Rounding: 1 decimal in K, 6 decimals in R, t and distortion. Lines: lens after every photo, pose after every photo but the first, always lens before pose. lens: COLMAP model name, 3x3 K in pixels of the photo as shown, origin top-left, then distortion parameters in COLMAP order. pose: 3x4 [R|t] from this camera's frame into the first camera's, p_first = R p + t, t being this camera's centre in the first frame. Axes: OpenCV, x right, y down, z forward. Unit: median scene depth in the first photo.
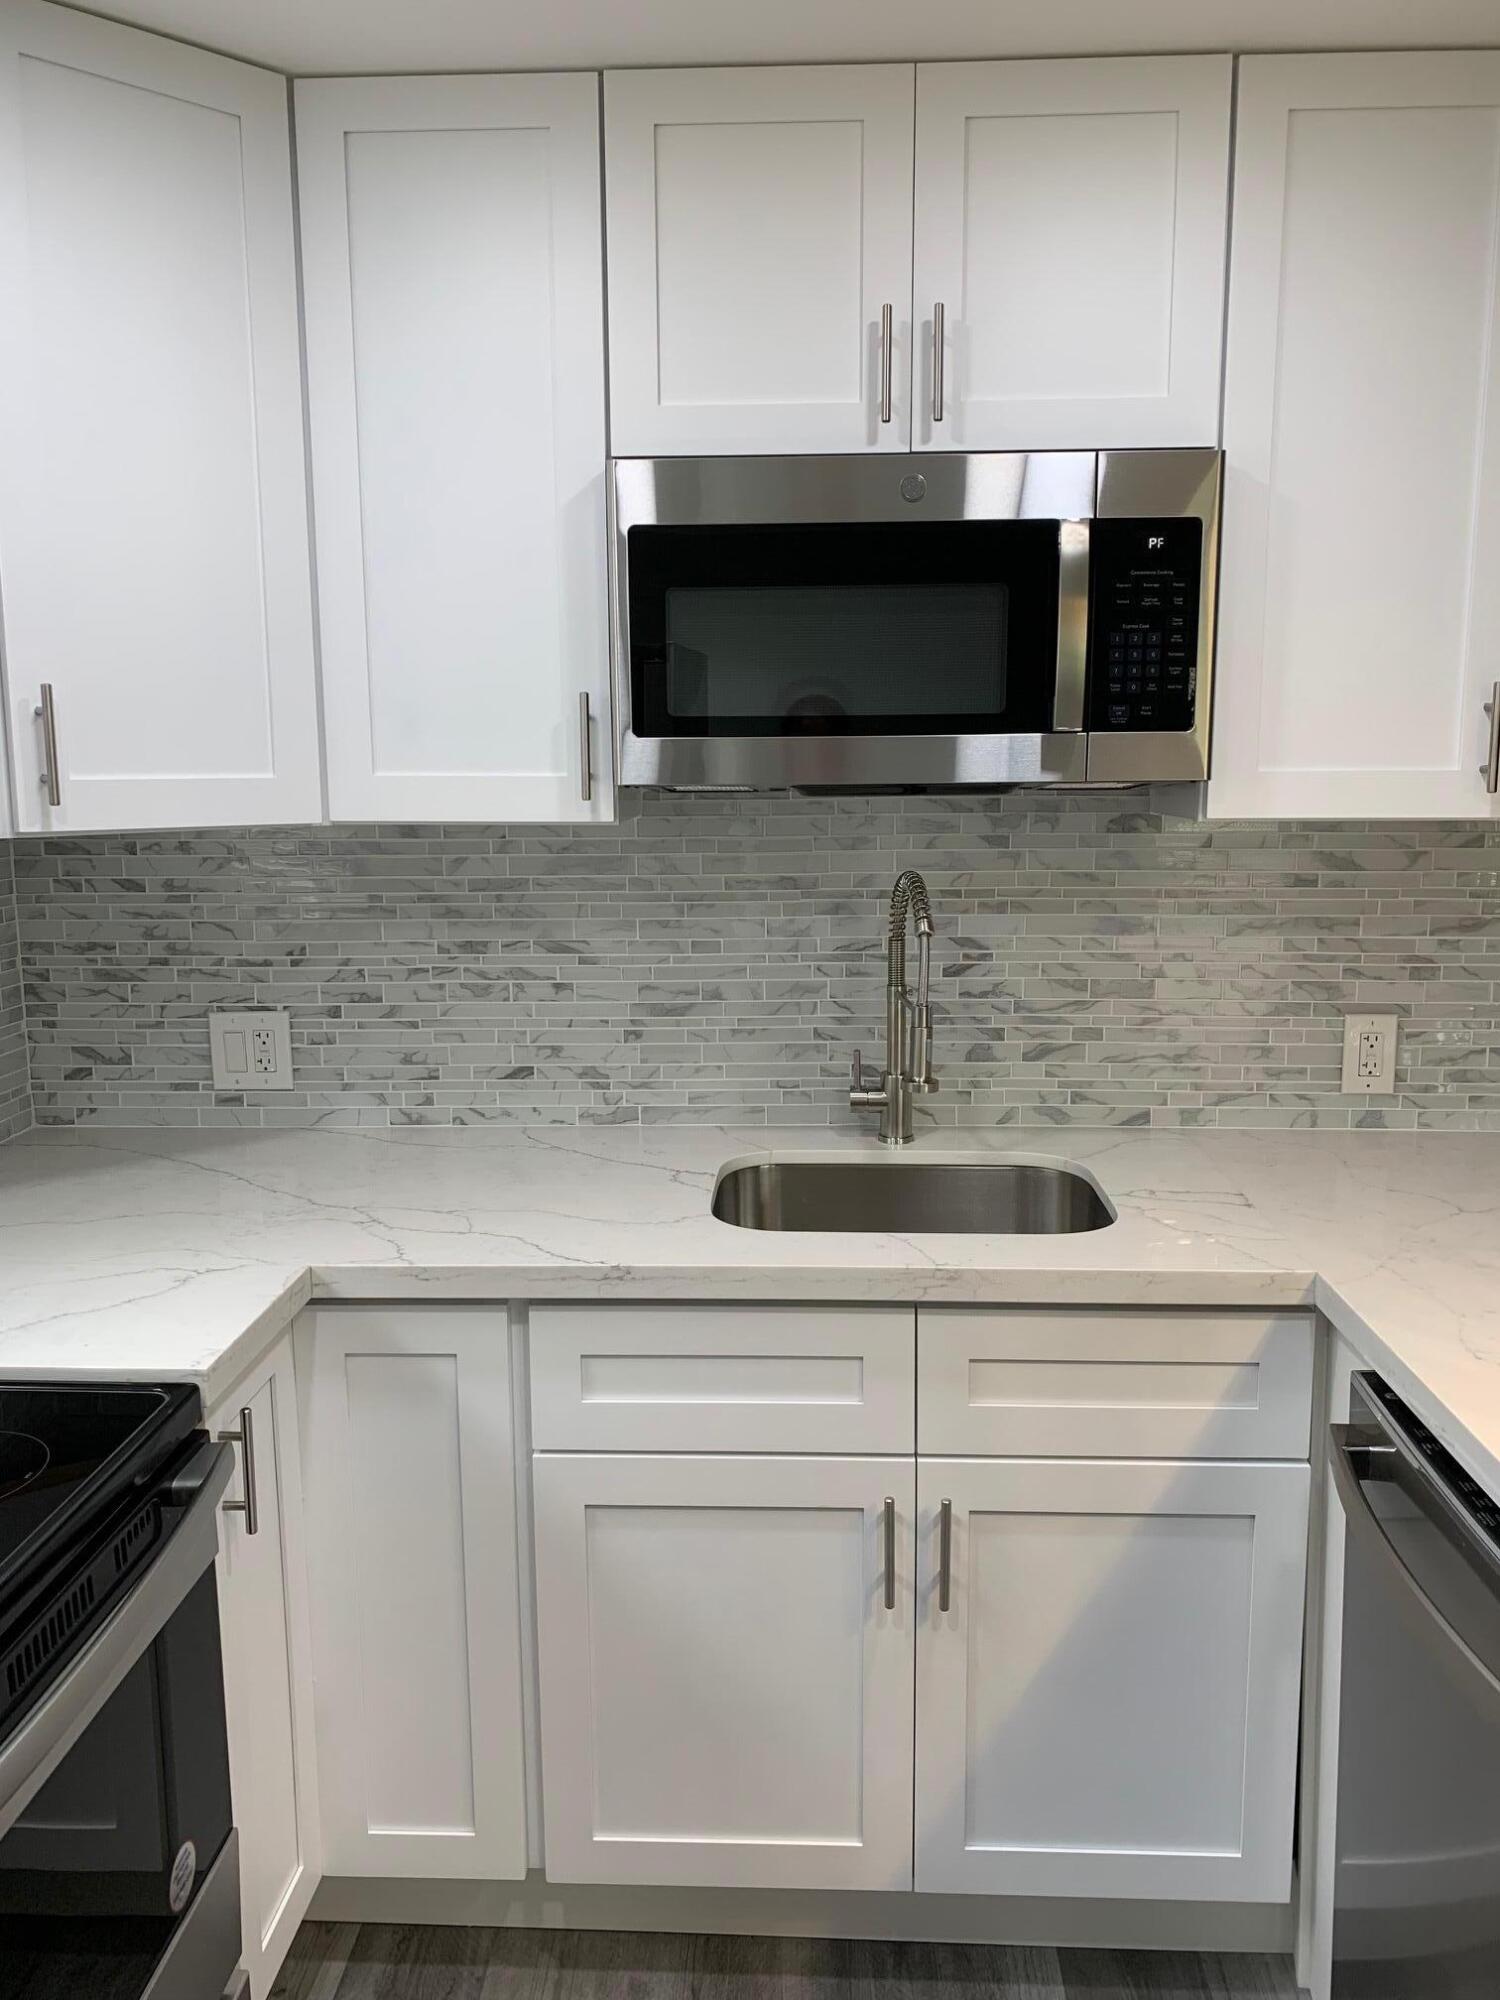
lens RADIAL K [[1501.5, 0, 754.3], [0, 1501.5, 992.9], [0, 0, 1]] dist [0.048680, -0.002935]
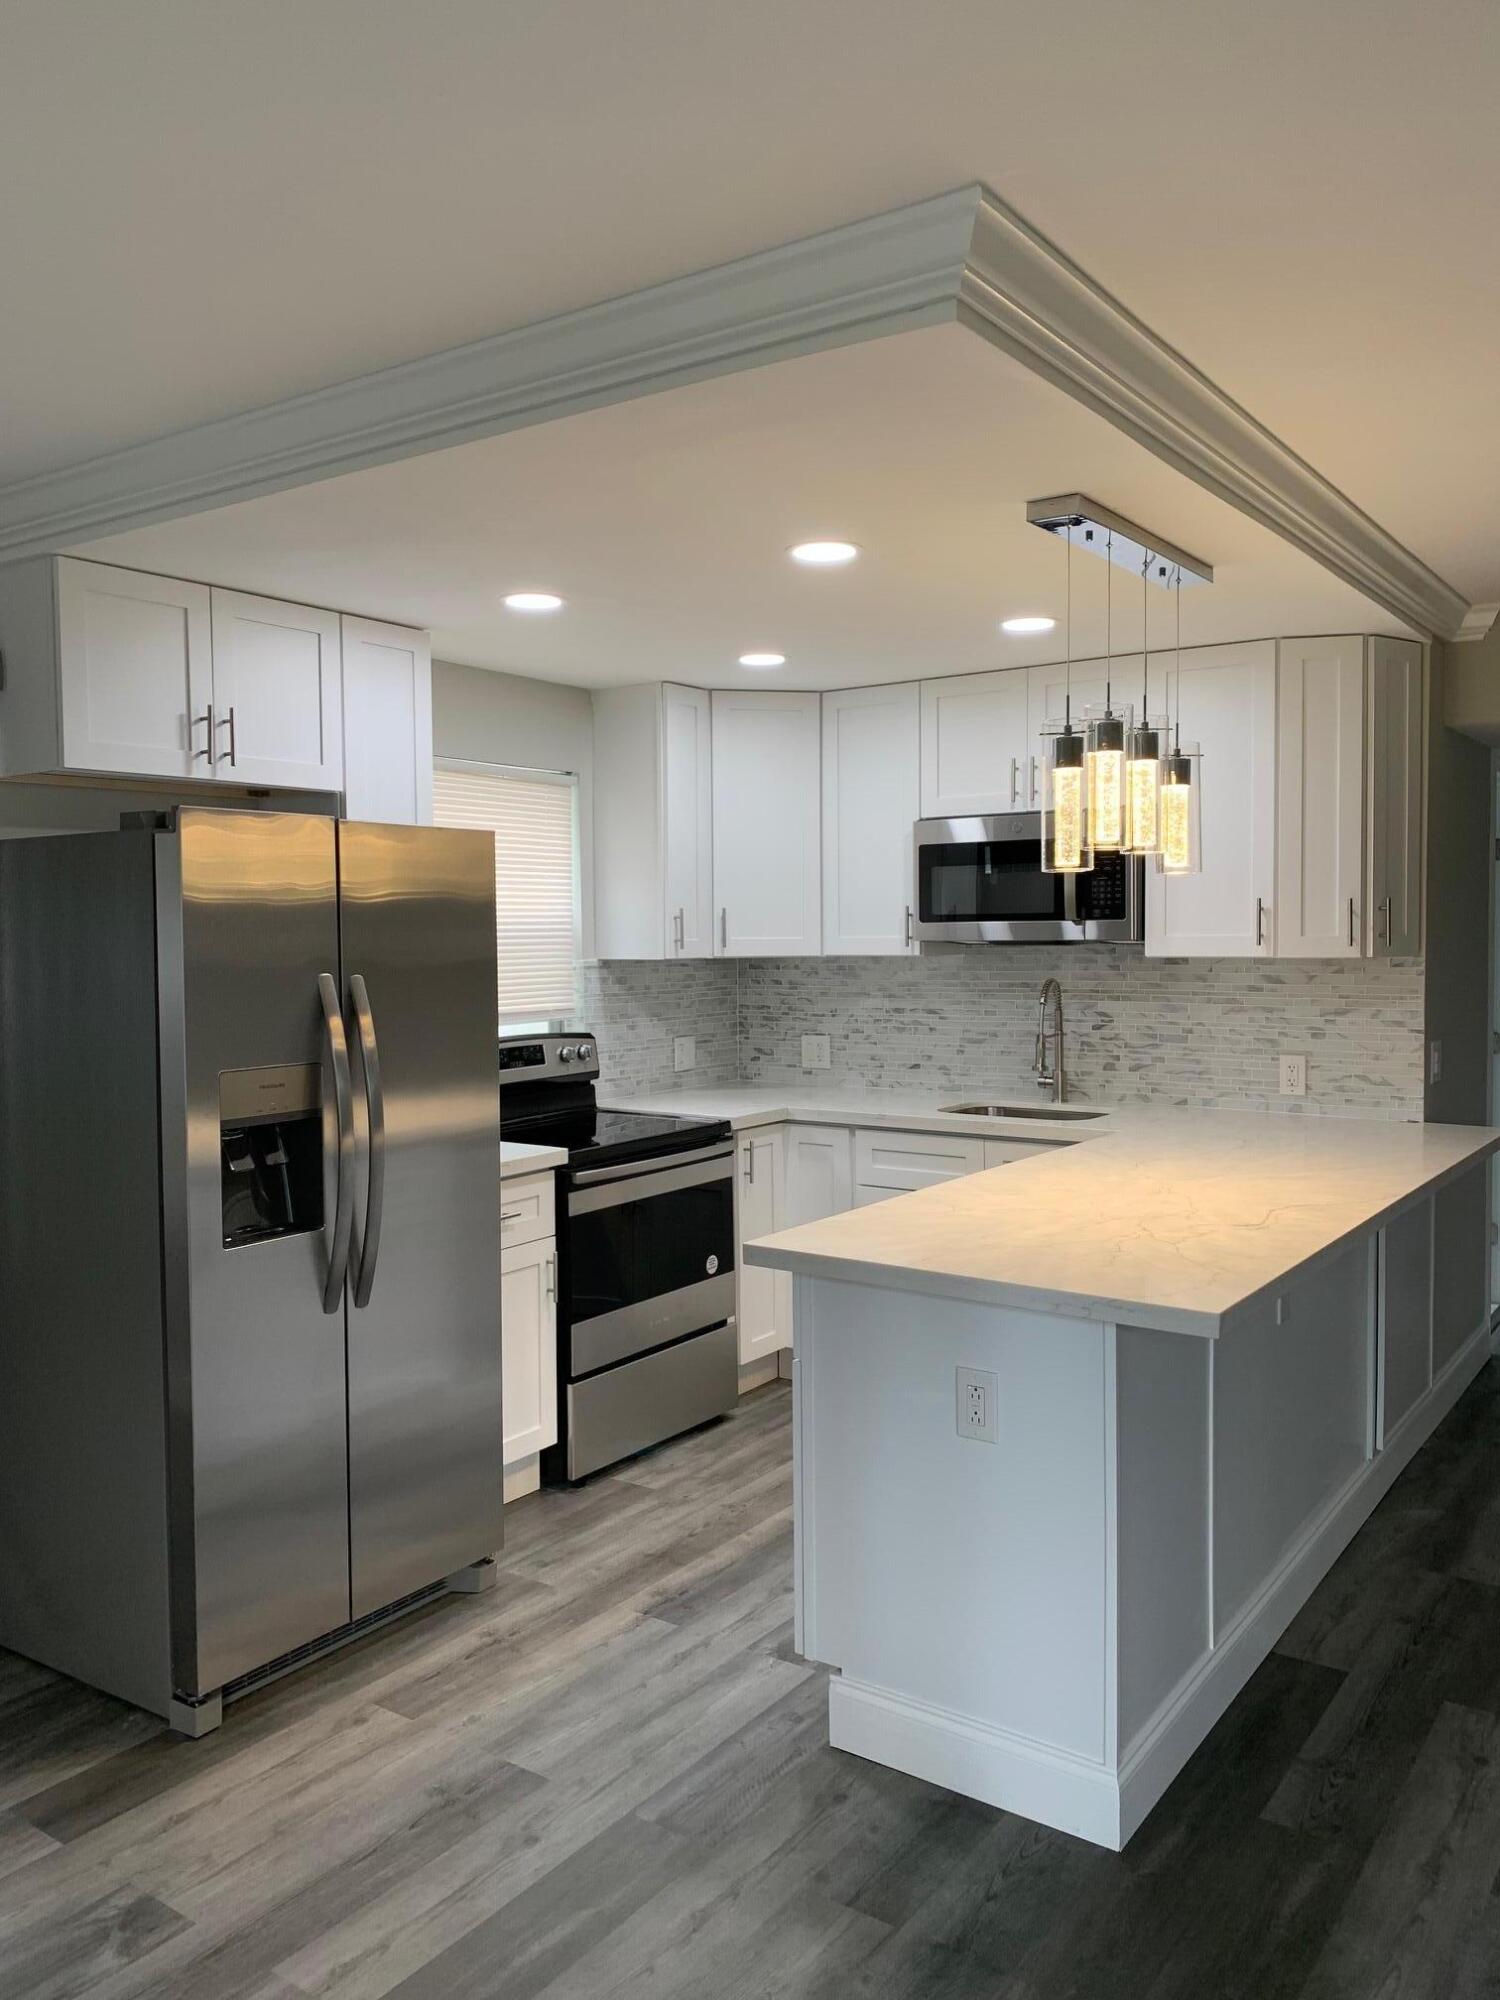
lens RADIAL K [[1501.5, 0, 754.3], [0, 1501.5, 992.9], [0, 0, 1]] dist [0.048680, -0.002935]
pose [[0.843499, 0.020425, -0.536742, 0.877450], [-0.078153, 0.993309, -0.085020, 0.158400], [0.531415, 0.113663, 0.839452, -1.079932]]
